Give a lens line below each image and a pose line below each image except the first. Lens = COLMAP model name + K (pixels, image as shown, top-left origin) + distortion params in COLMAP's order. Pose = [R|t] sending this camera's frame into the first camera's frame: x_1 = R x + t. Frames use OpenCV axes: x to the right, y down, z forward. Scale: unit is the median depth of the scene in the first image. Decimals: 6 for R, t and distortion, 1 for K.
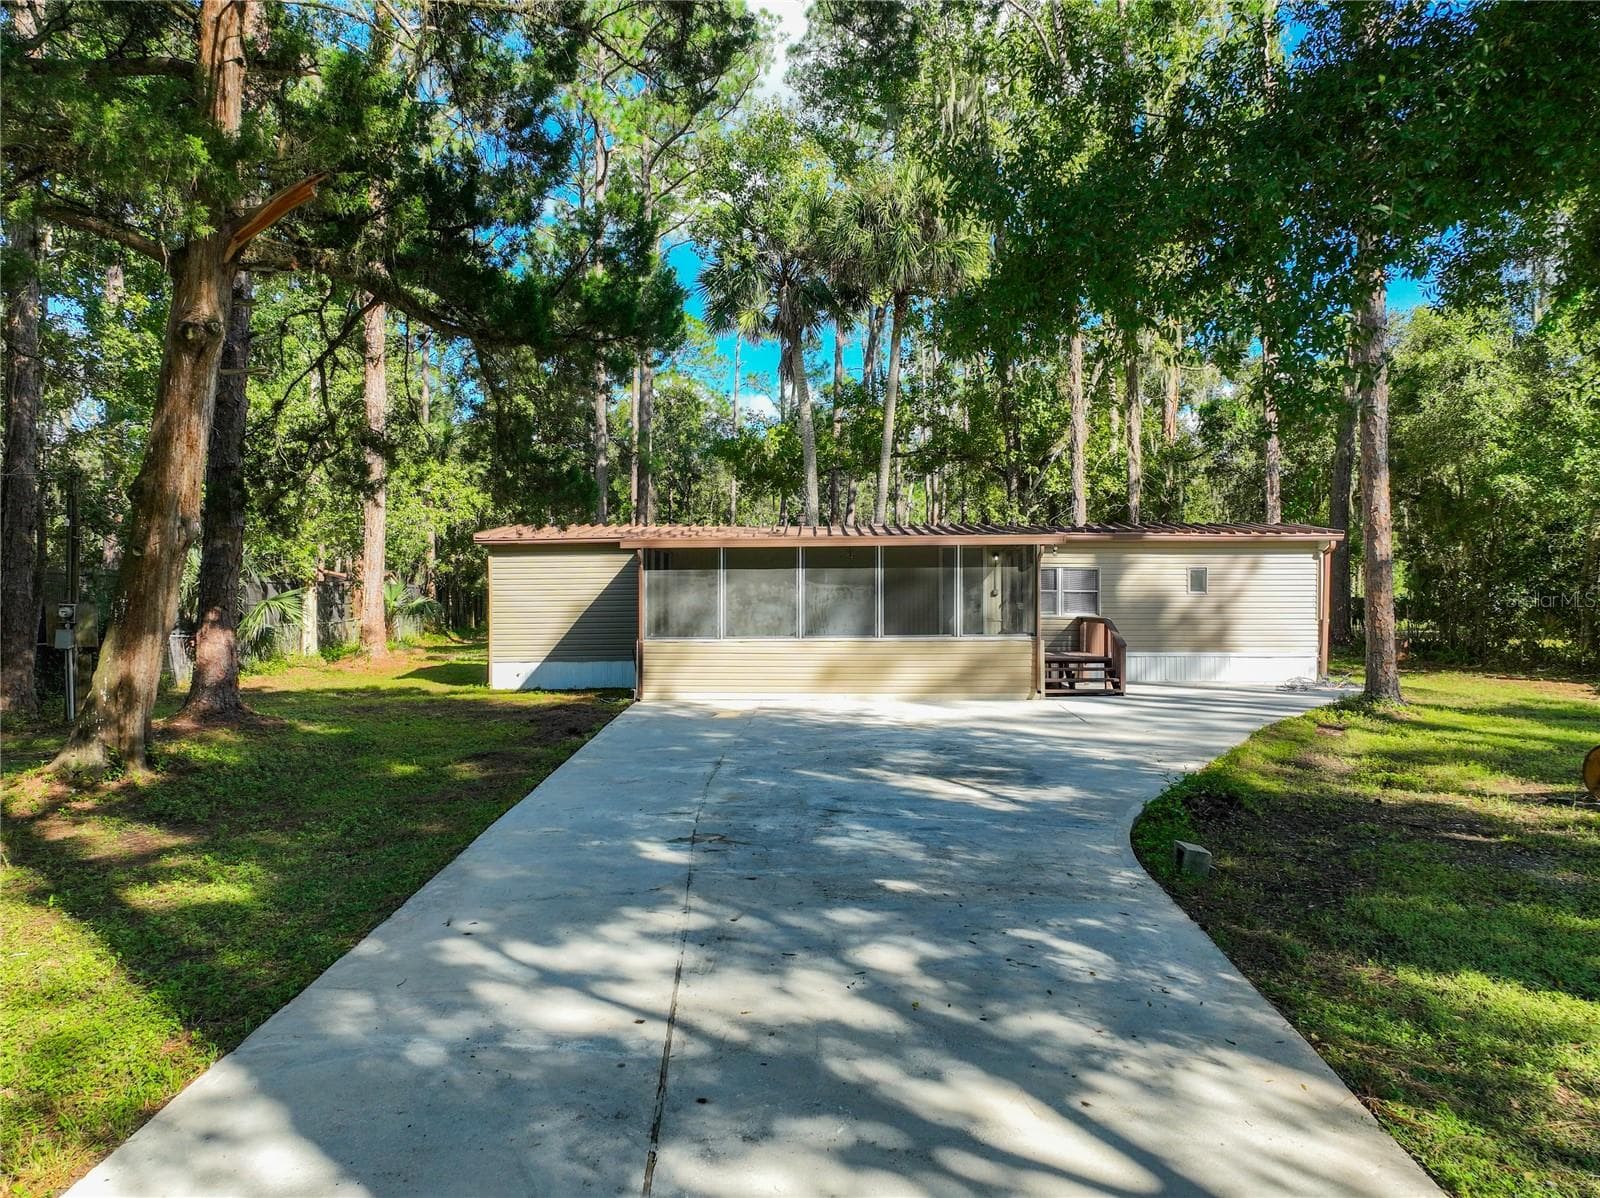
lens RADIAL K [[1139.6, 0, 803.0], [0, 1139.6, 565.7], [0, 0, 1]] dist [0.005745, 0.018849]
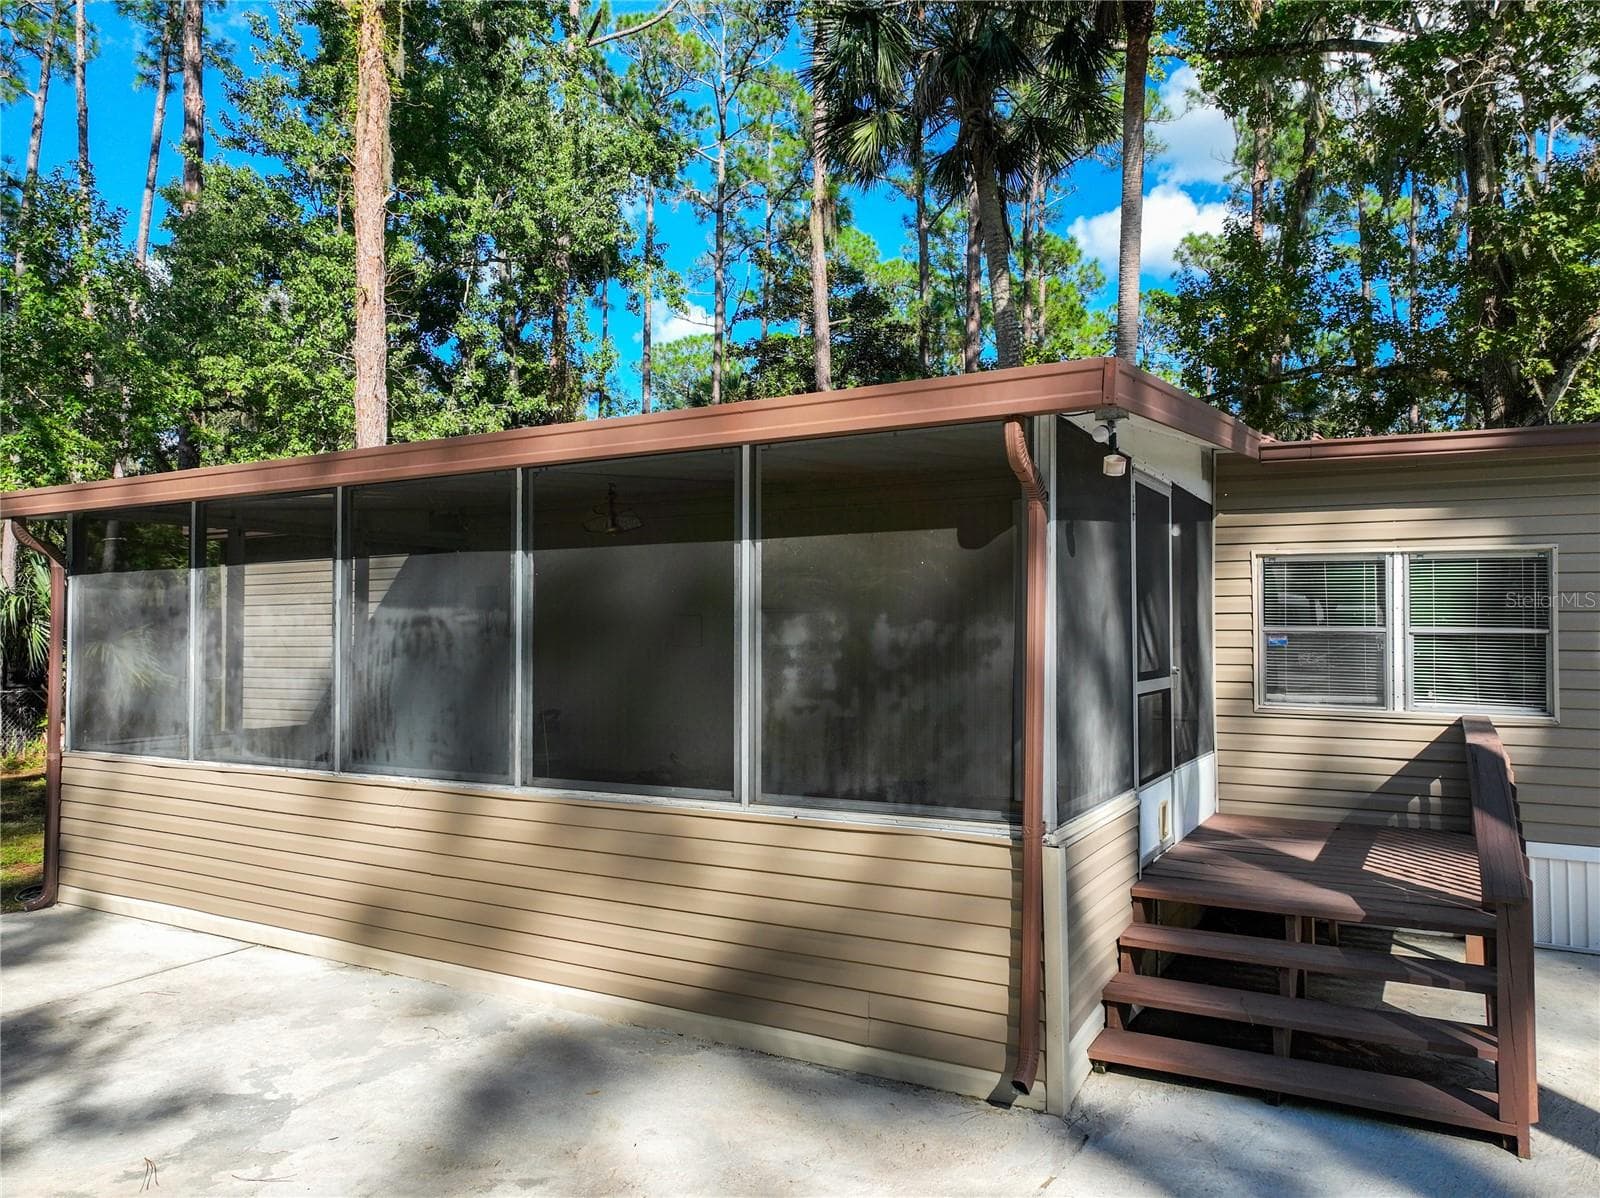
lens RADIAL K [[1139.6, 0, 807.9], [0, 1139.6, 595.5], [0, 0, 1]] dist [0.005745, 0.018849]
pose [[0.880889, -0.013051, -0.473143, 0.246341], [0.007575, 0.999880, -0.013476, 0.016636], [0.473262, 0.008287, 0.880883, 0.698984]]
